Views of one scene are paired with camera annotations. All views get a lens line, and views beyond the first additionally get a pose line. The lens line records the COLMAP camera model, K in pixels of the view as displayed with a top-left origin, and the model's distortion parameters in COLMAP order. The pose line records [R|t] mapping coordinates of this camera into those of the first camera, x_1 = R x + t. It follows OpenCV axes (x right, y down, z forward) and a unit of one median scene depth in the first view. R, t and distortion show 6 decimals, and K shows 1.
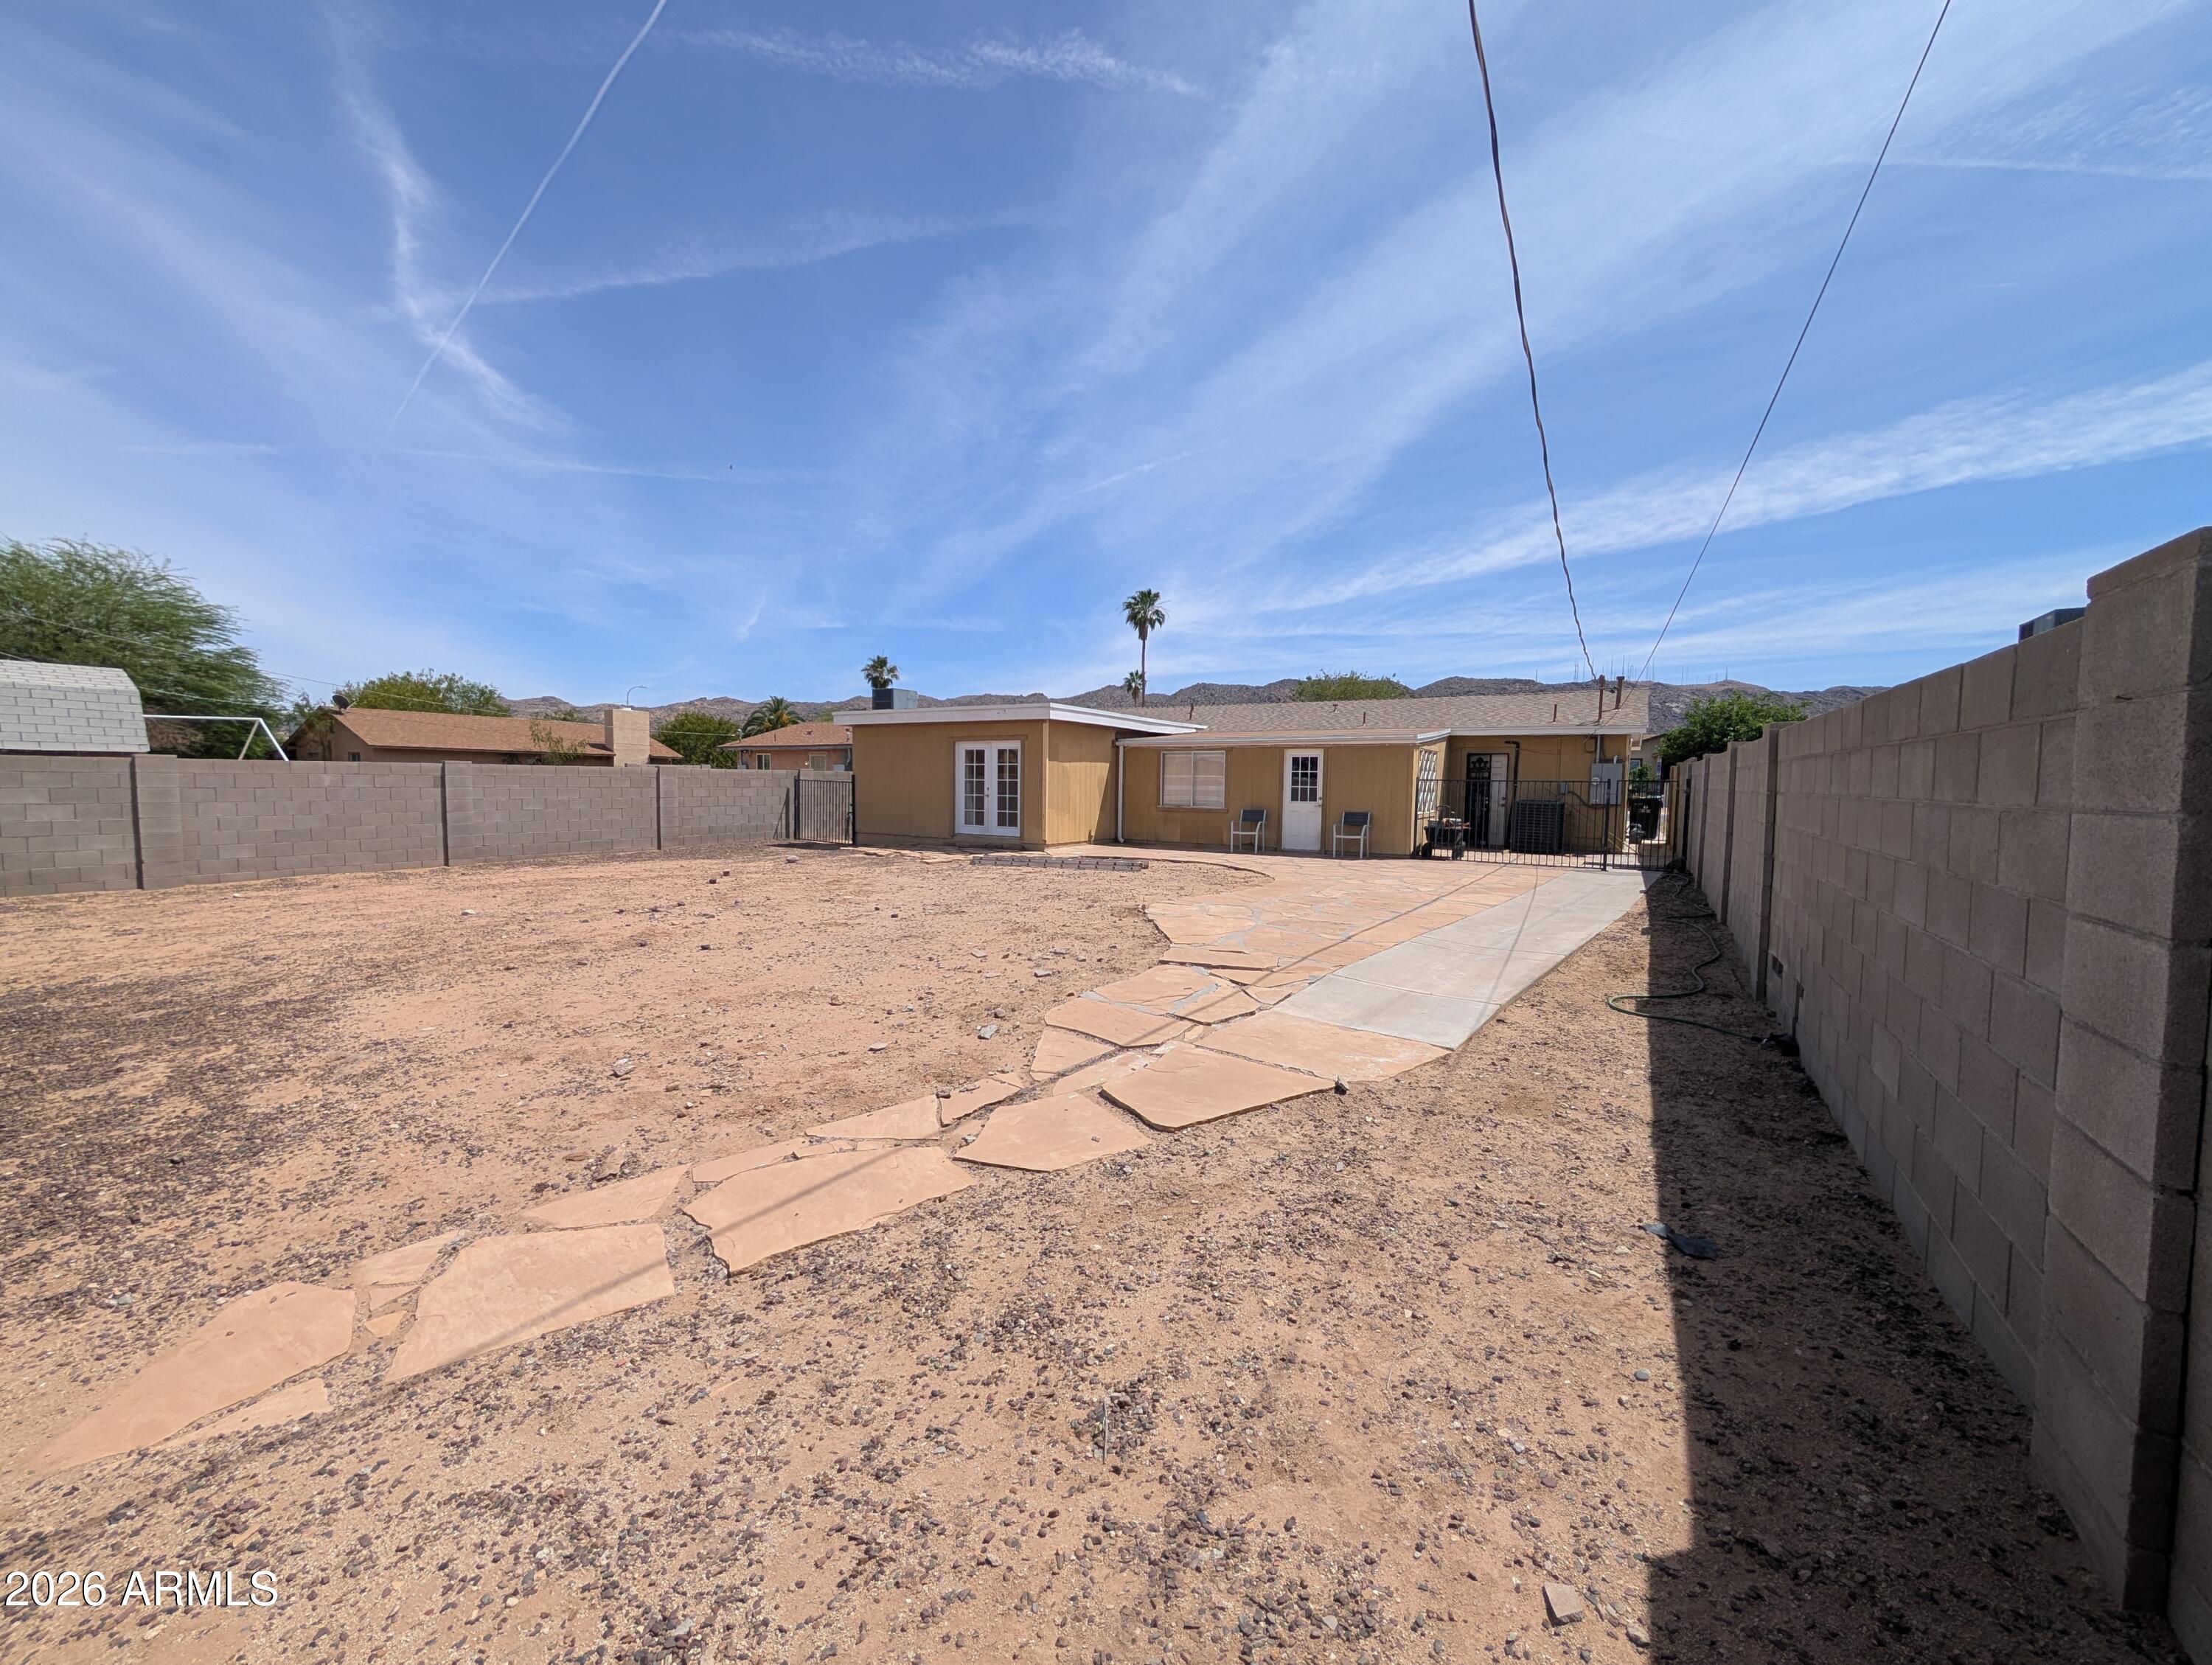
lens RADIAL K [[839.7, 0, 1091.2], [0, 839.7, 831.5], [0, 0, 1]] dist [0.001249, 0.000879]
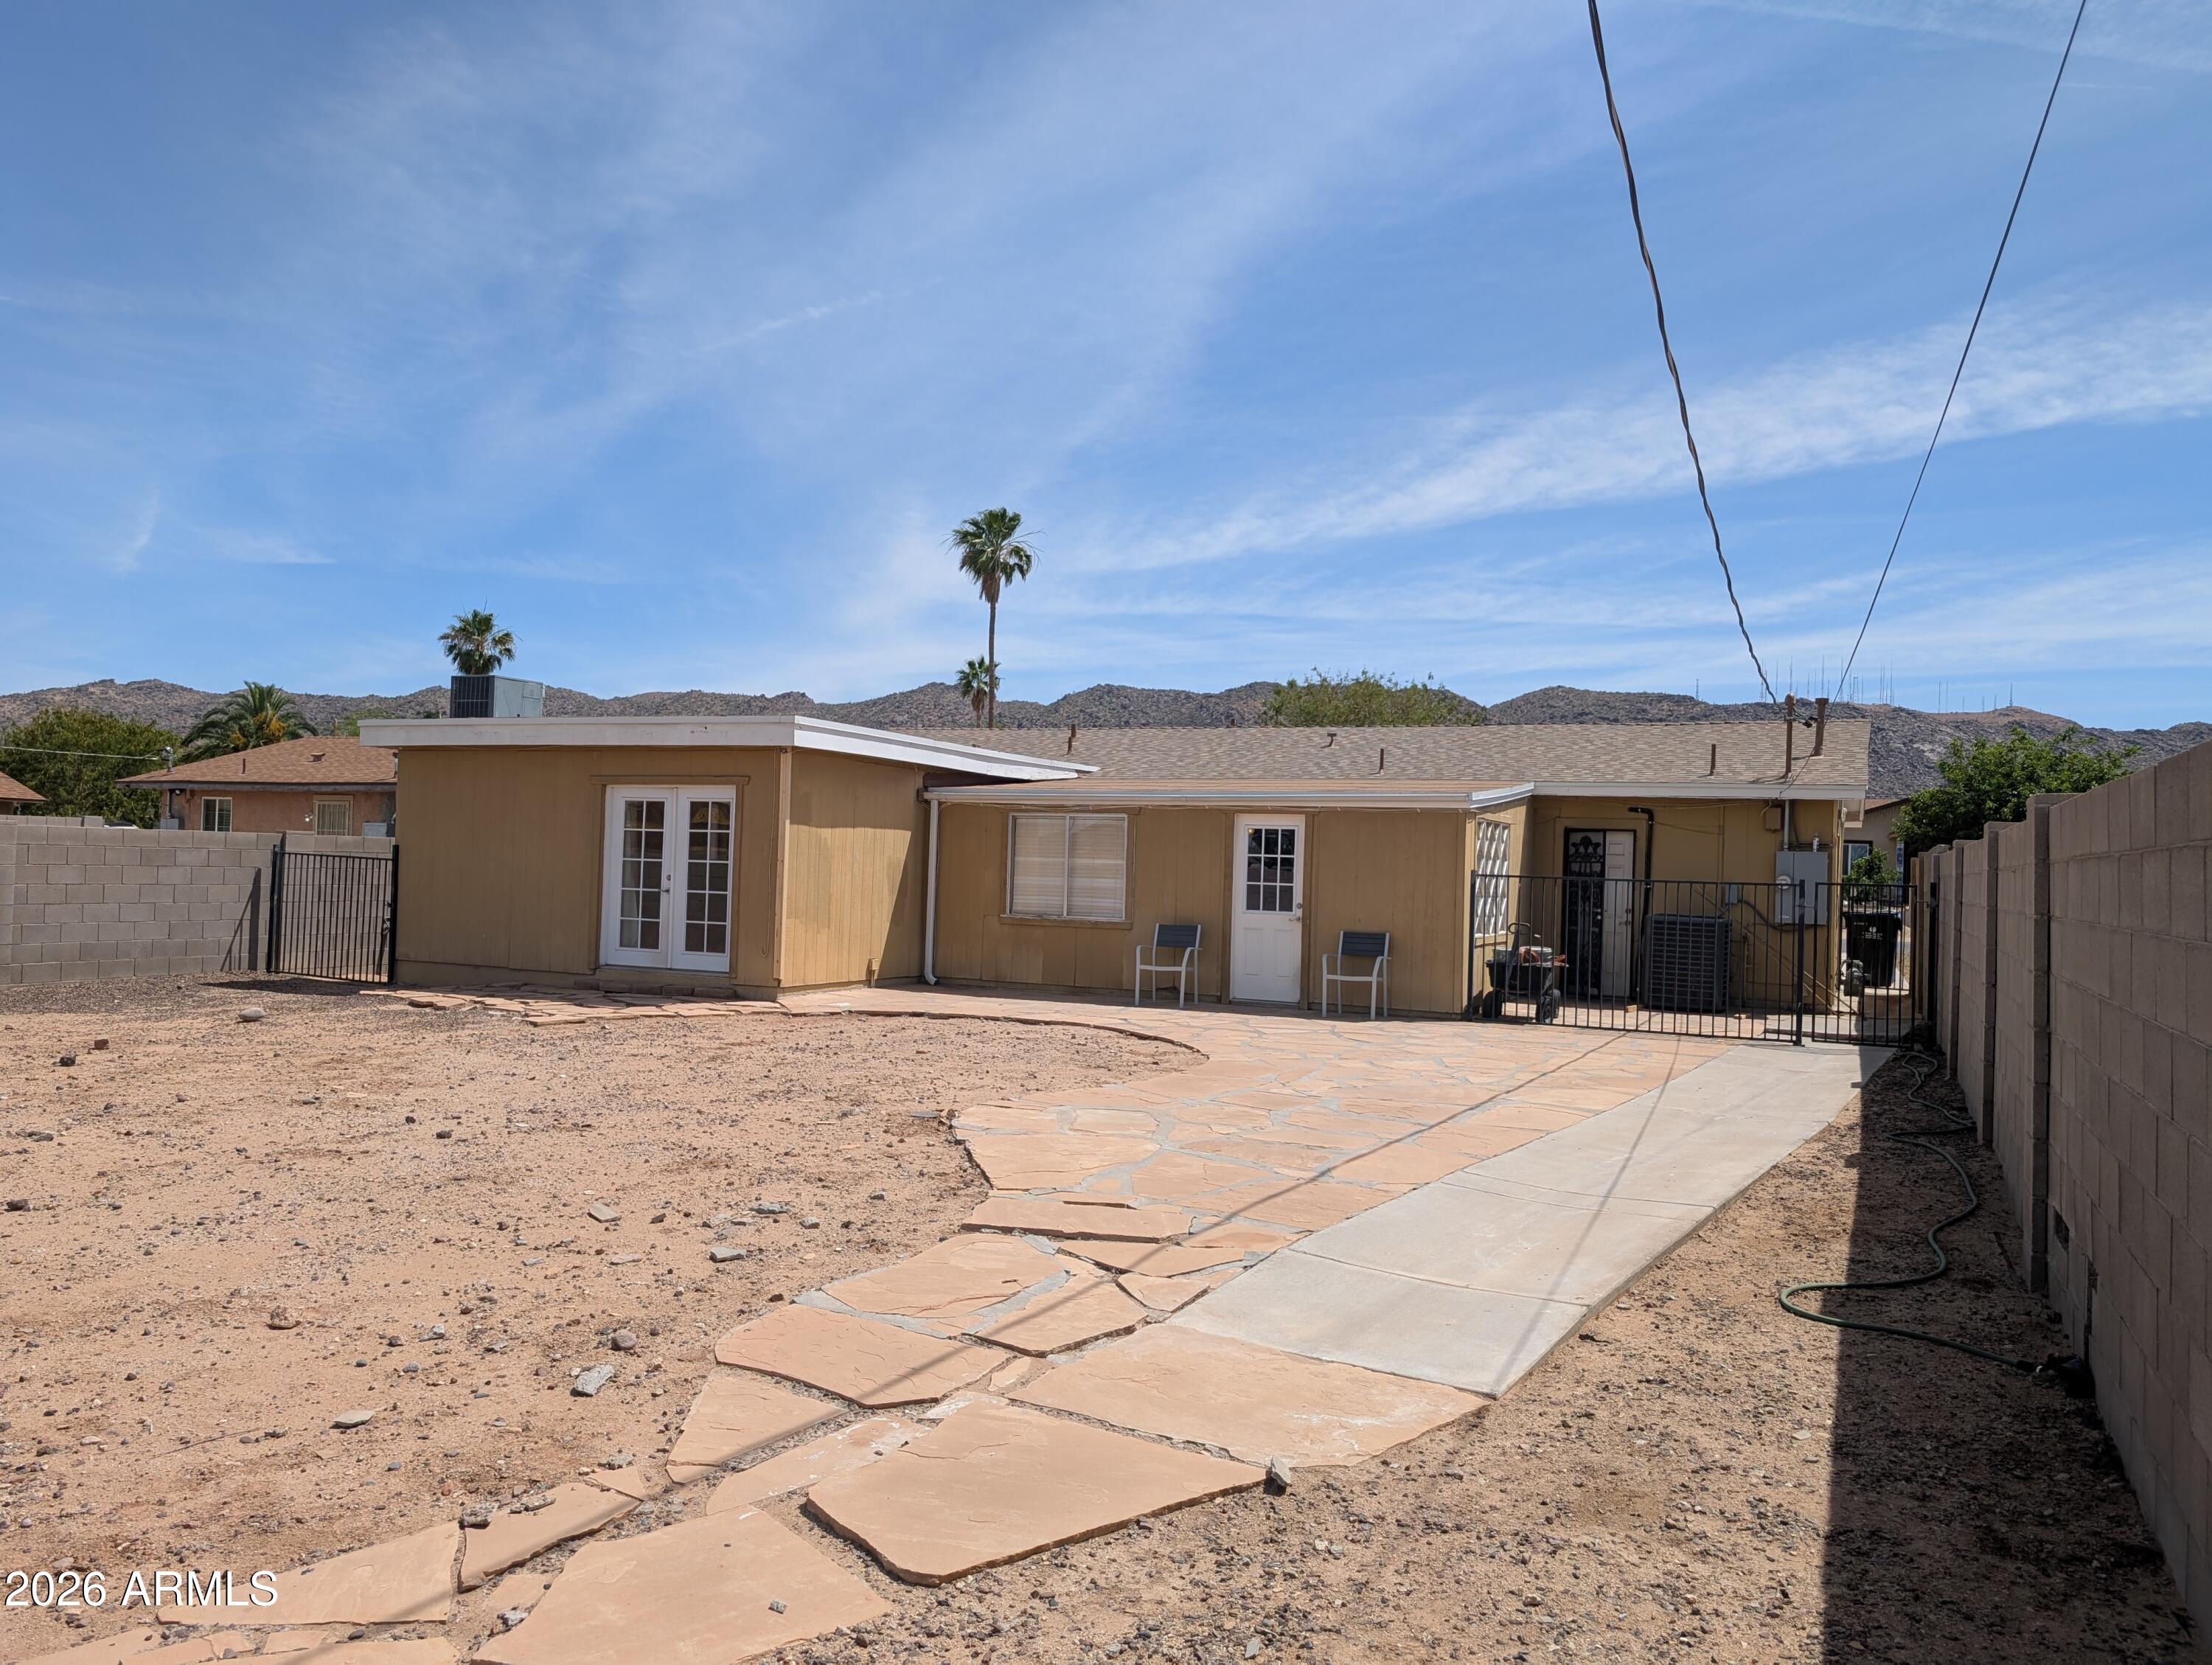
lens RADIAL K [[1591.8, 0, 1093.3], [0, 1591.8, 837.5], [0, 0, 1]] dist [0.025092, -0.022247]
pose [[0.992455, 0.019722, 0.121016, 0.032288], [-0.010482, 0.997012, -0.076527, -0.007093], [-0.122163, 0.074681, 0.989696, 0.006478]]
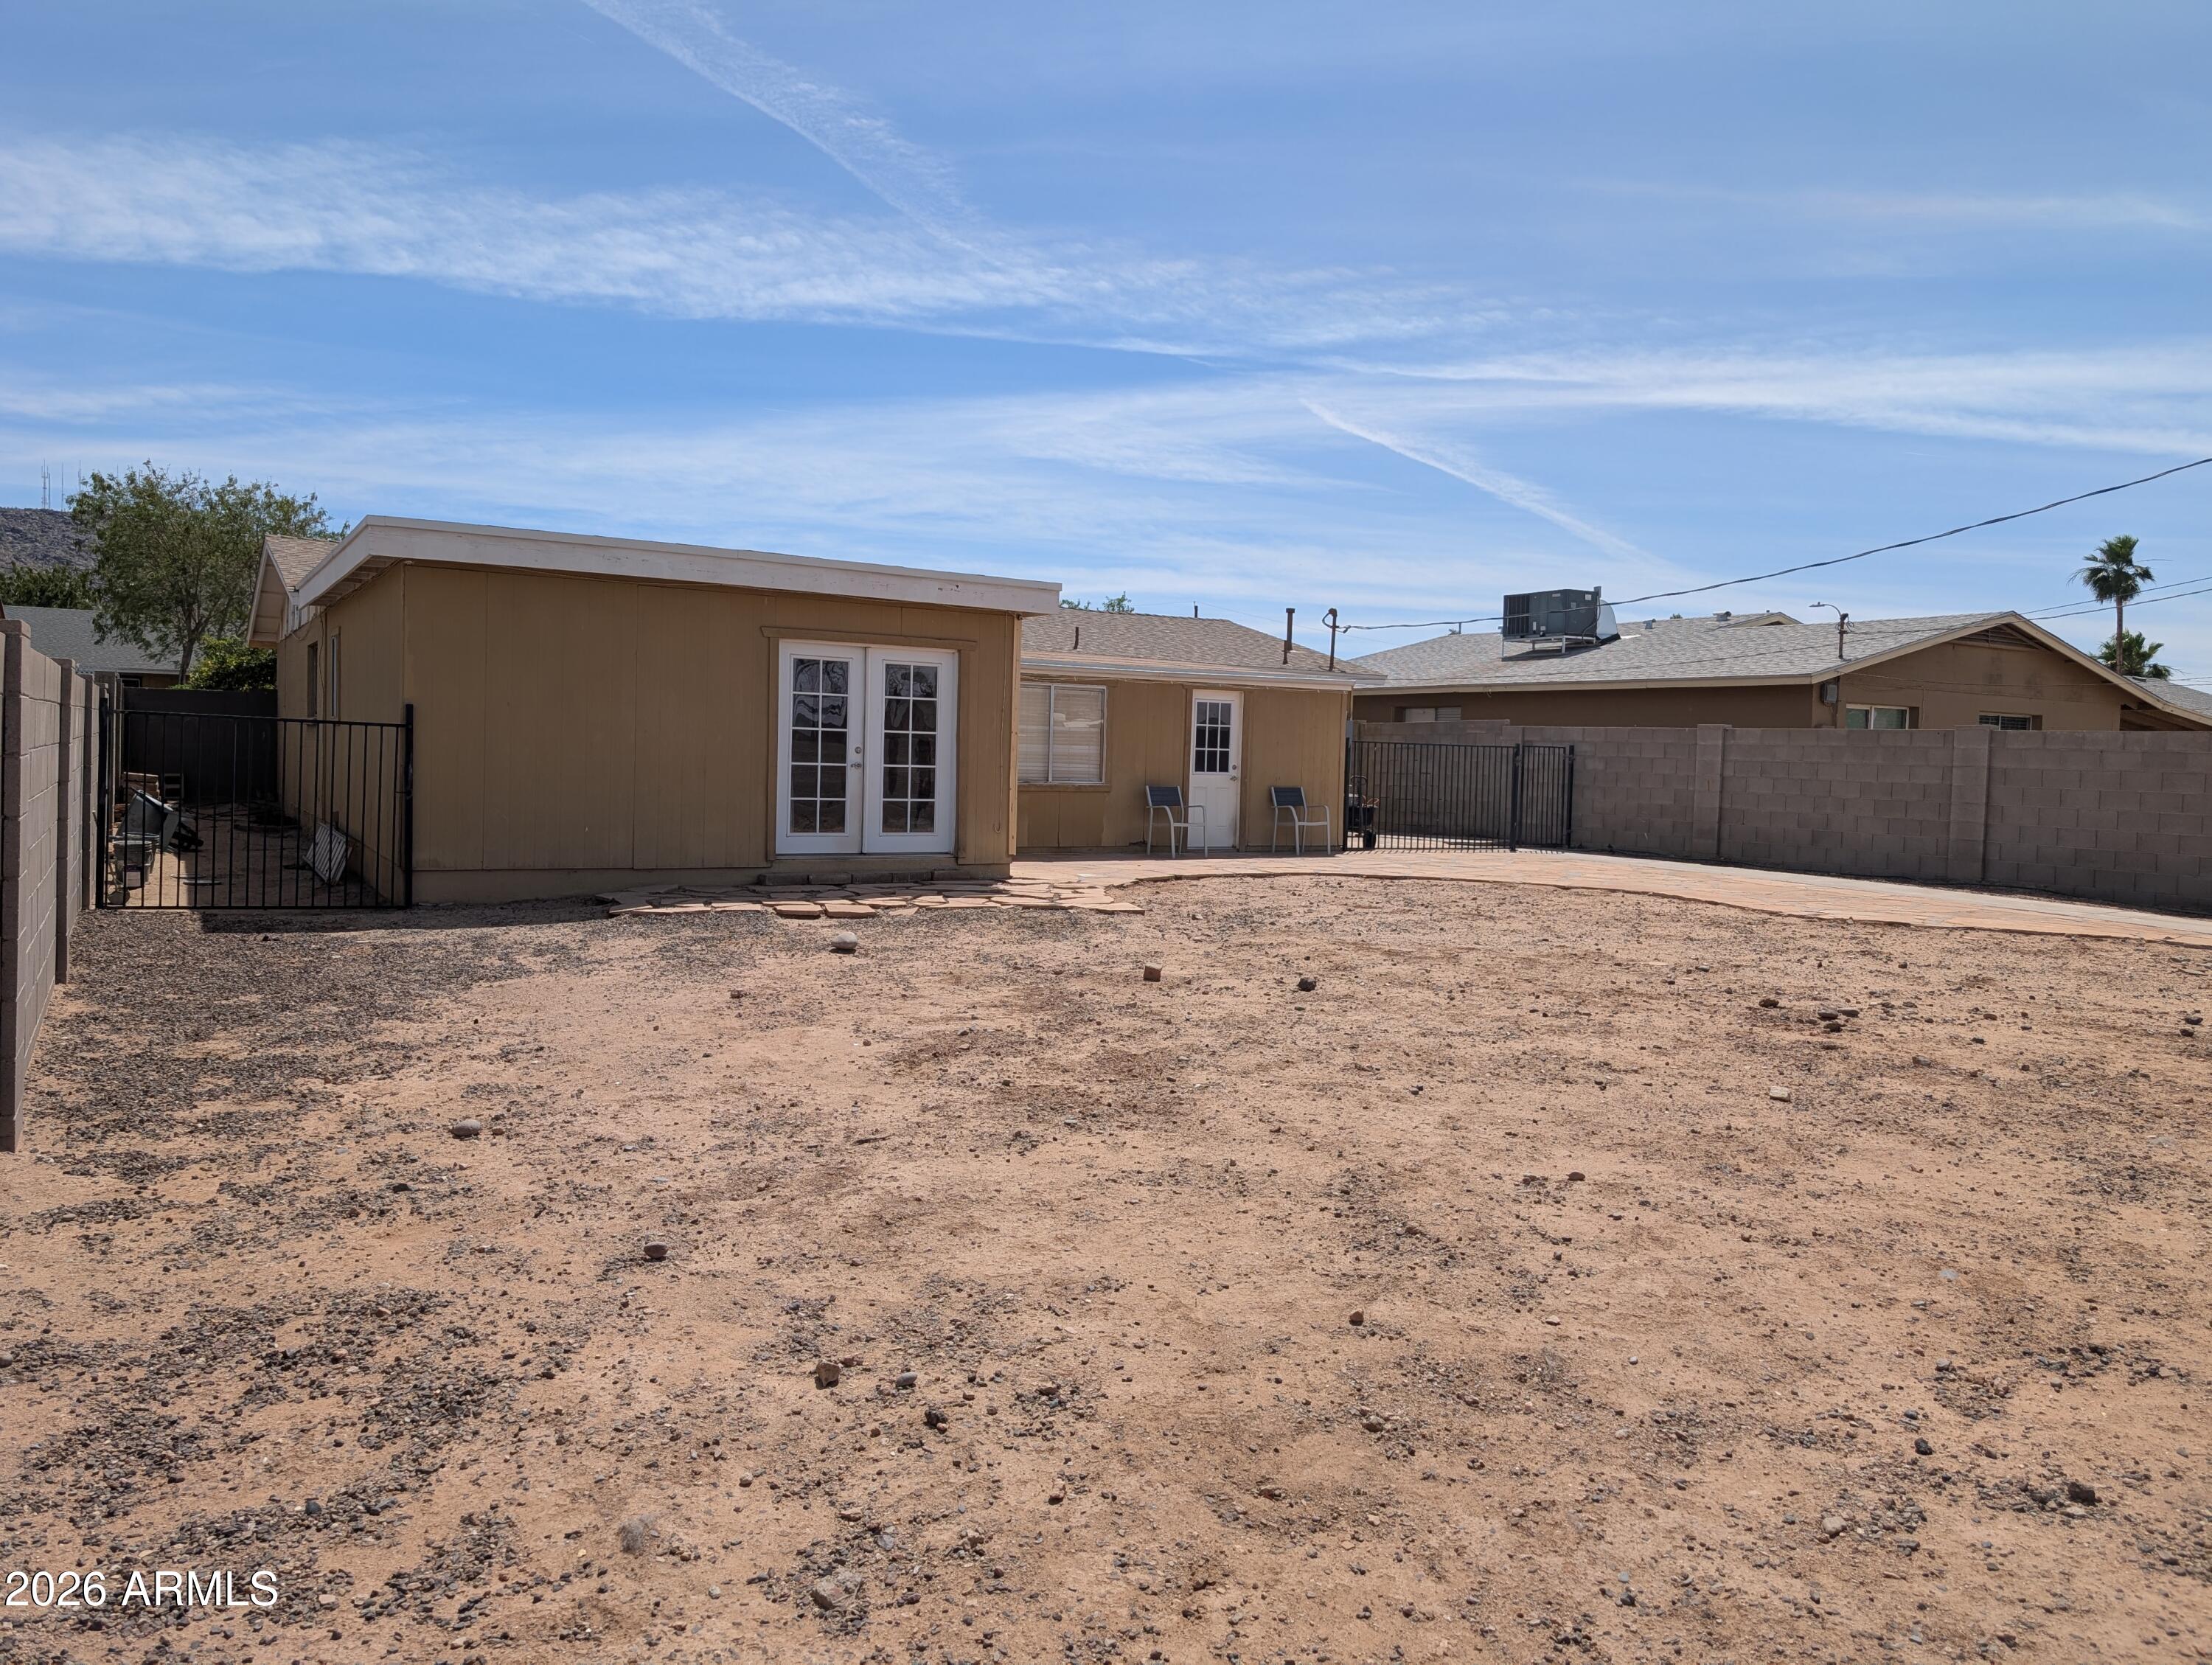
lens RADIAL K [[1591.8, 0, 1109.8], [0, 1591.8, 826.1], [0, 0, 1]] dist [0.025092, -0.022247]
pose [[0.453357, -0.040385, 0.890414, -1.641427], [0.027142, 0.999135, 0.031496, -0.066750], [-0.890916, 0.009888, 0.454061, 0.983640]]
